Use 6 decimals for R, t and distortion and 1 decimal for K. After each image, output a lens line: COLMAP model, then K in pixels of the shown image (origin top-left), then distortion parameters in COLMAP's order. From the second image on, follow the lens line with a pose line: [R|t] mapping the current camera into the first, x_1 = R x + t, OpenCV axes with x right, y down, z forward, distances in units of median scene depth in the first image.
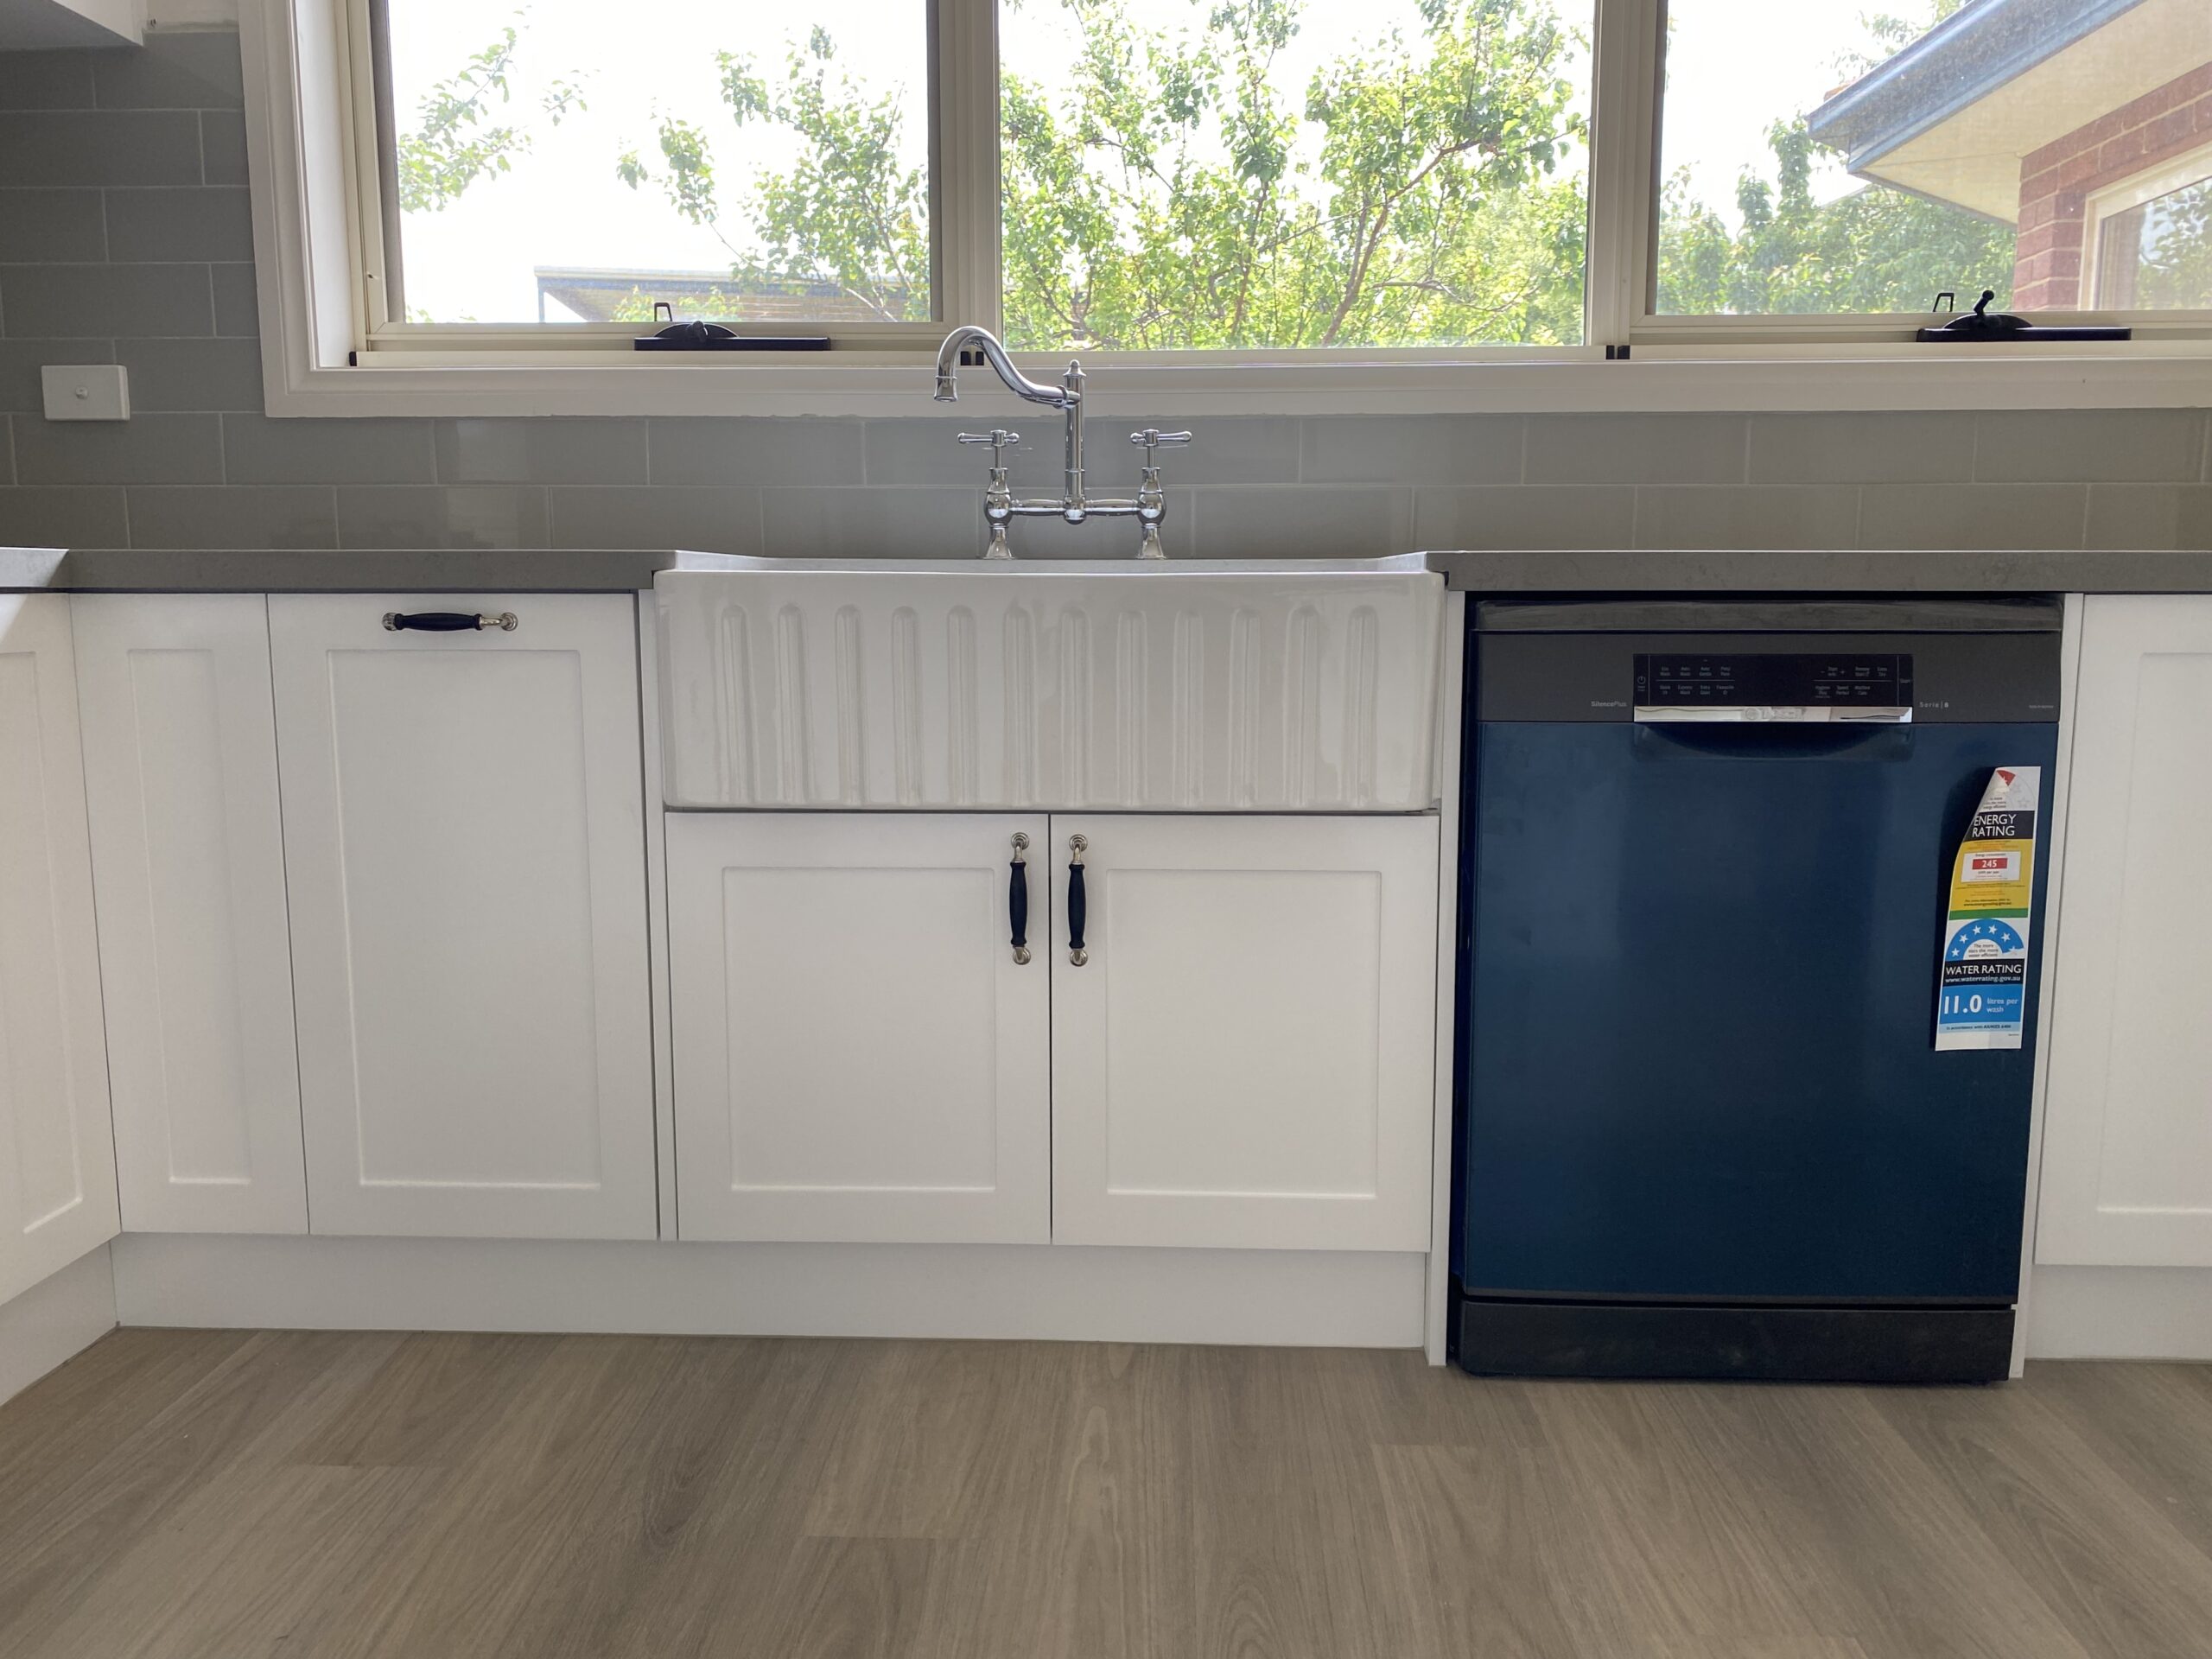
lens RADIAL K [[1697.7, 0, 1136.3], [0, 1697.7, 834.0], [0, 0, 1]] dist [0.007036, -0.001612]
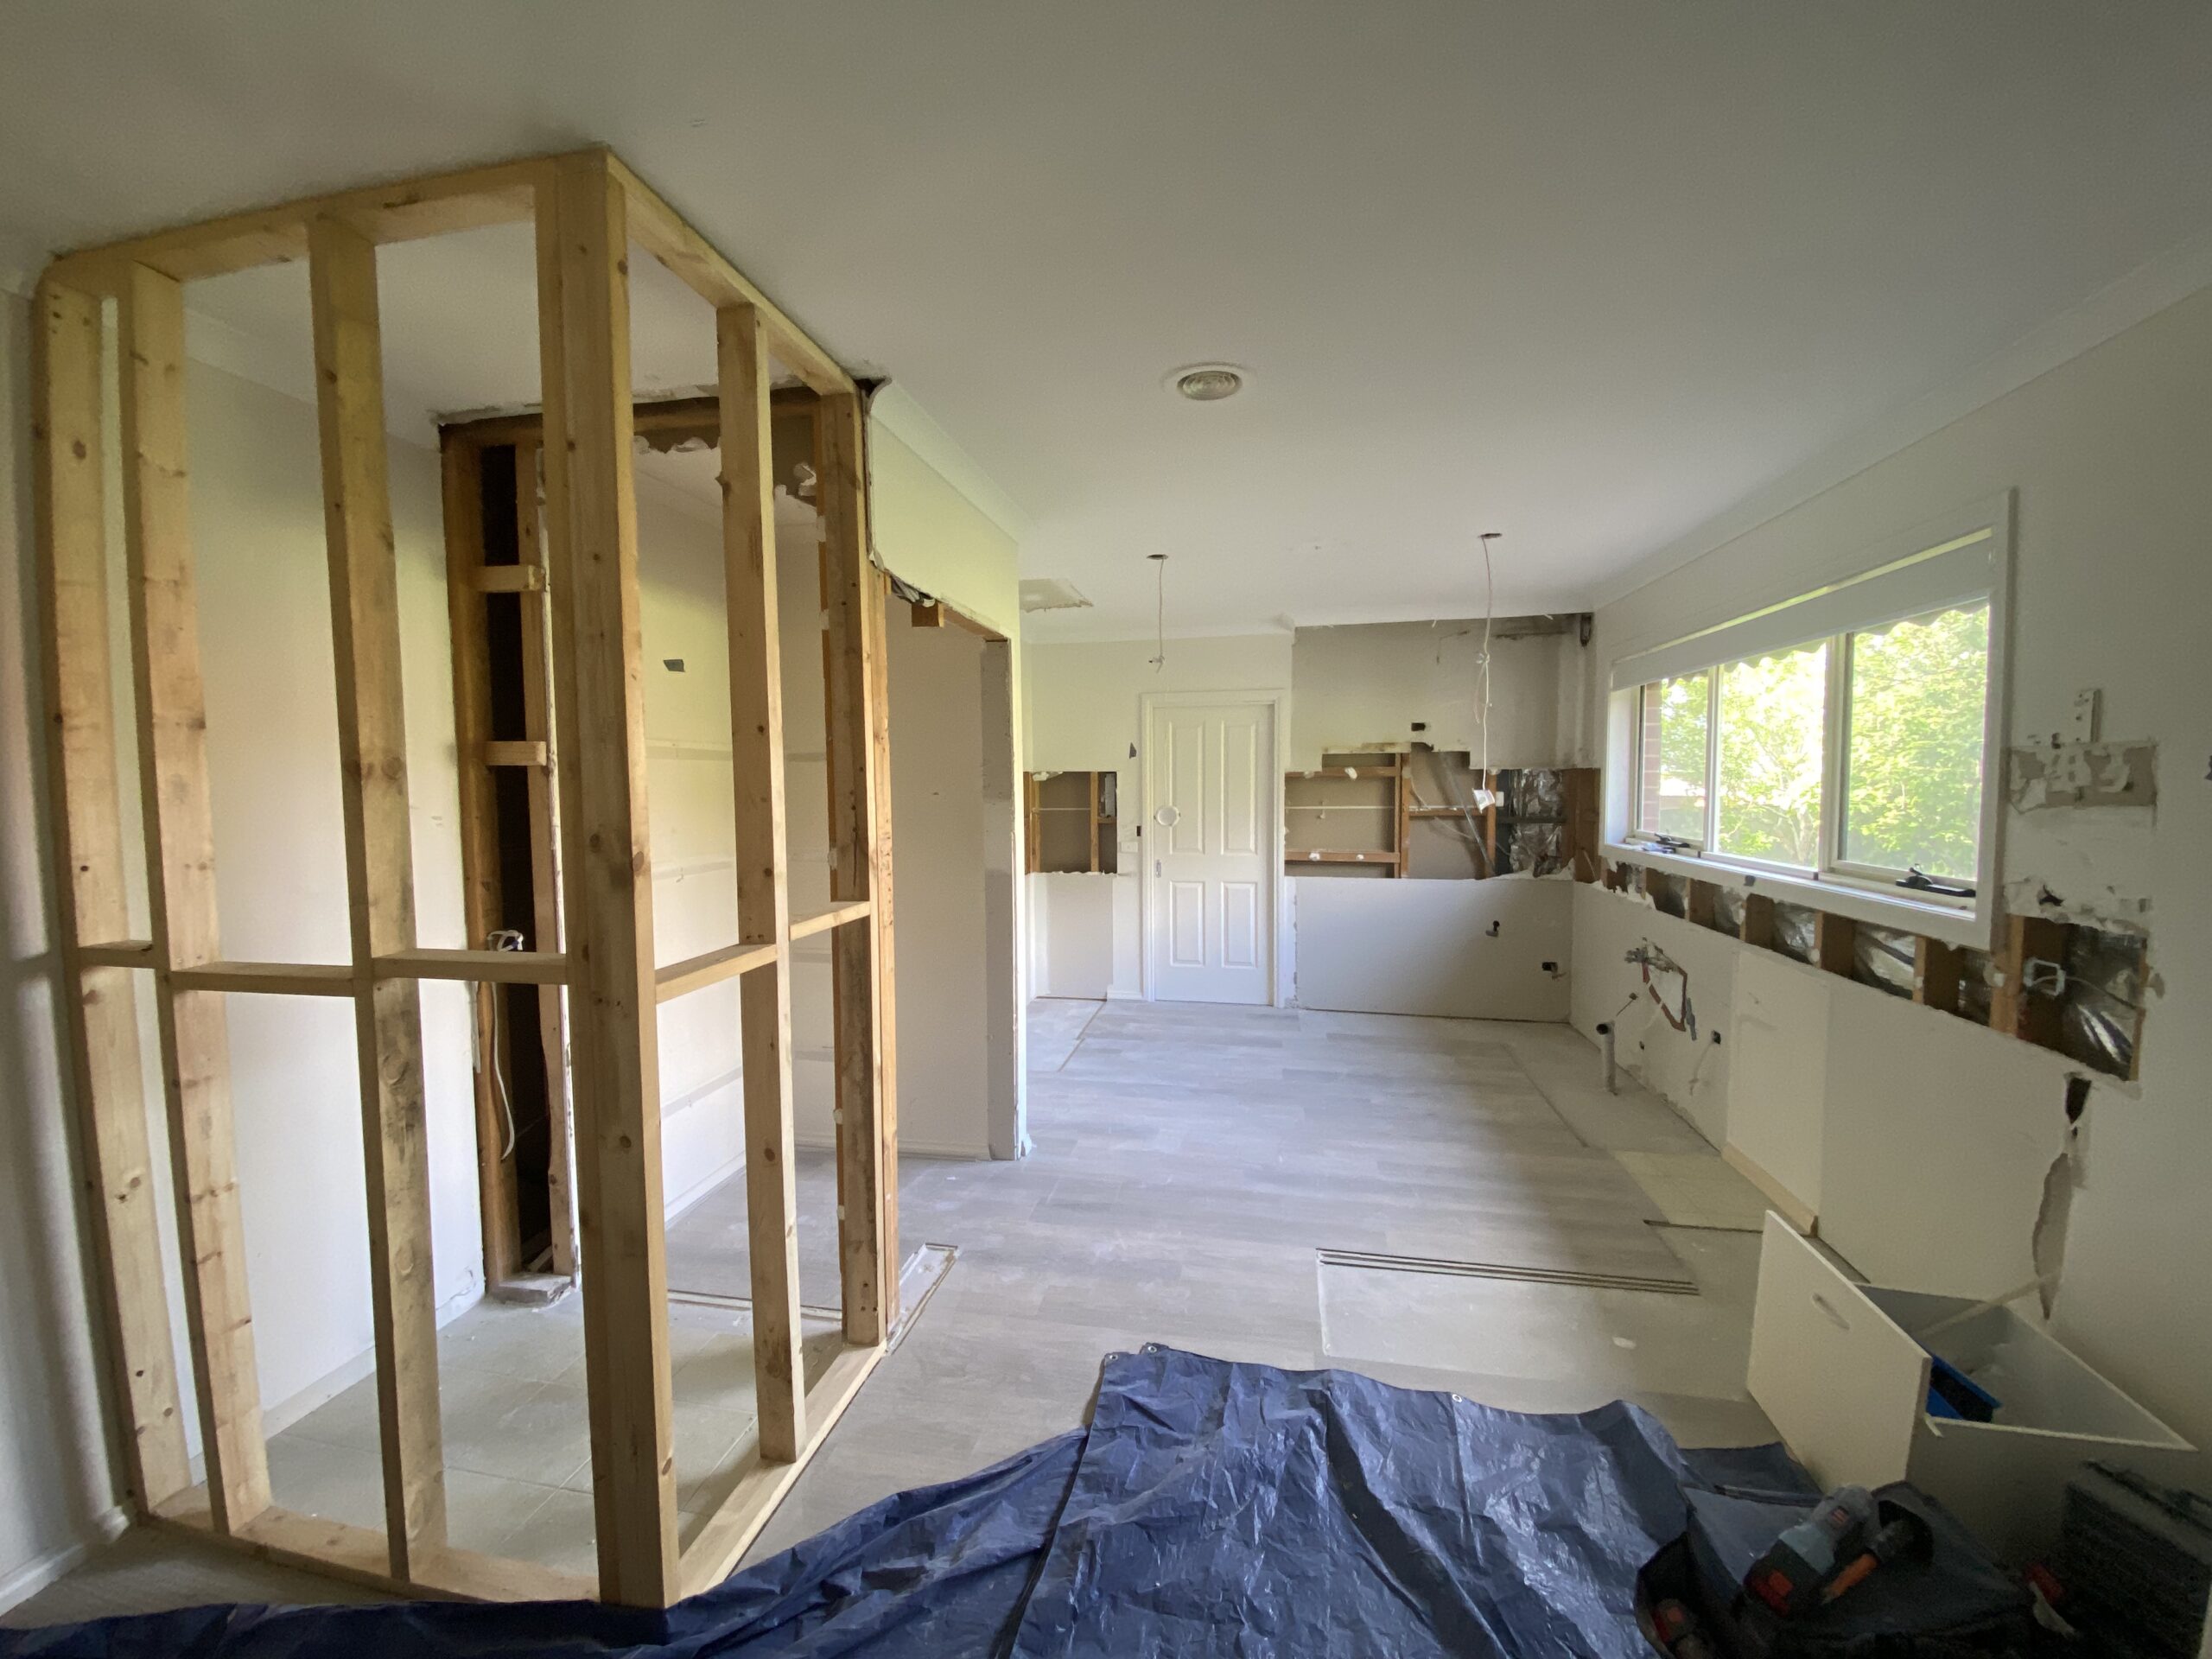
lens RADIAL K [[892.4, 0, 1106.0], [0, 892.4, 829.5], [0, 0, 1]] dist [0.012573, -0.000048]
pose [[-0.168581, 0.061479, -0.983769, 1.929572], [-0.128591, 0.988152, 0.083789, -0.354326], [0.977264, 0.140629, -0.158678, 0.182045]]
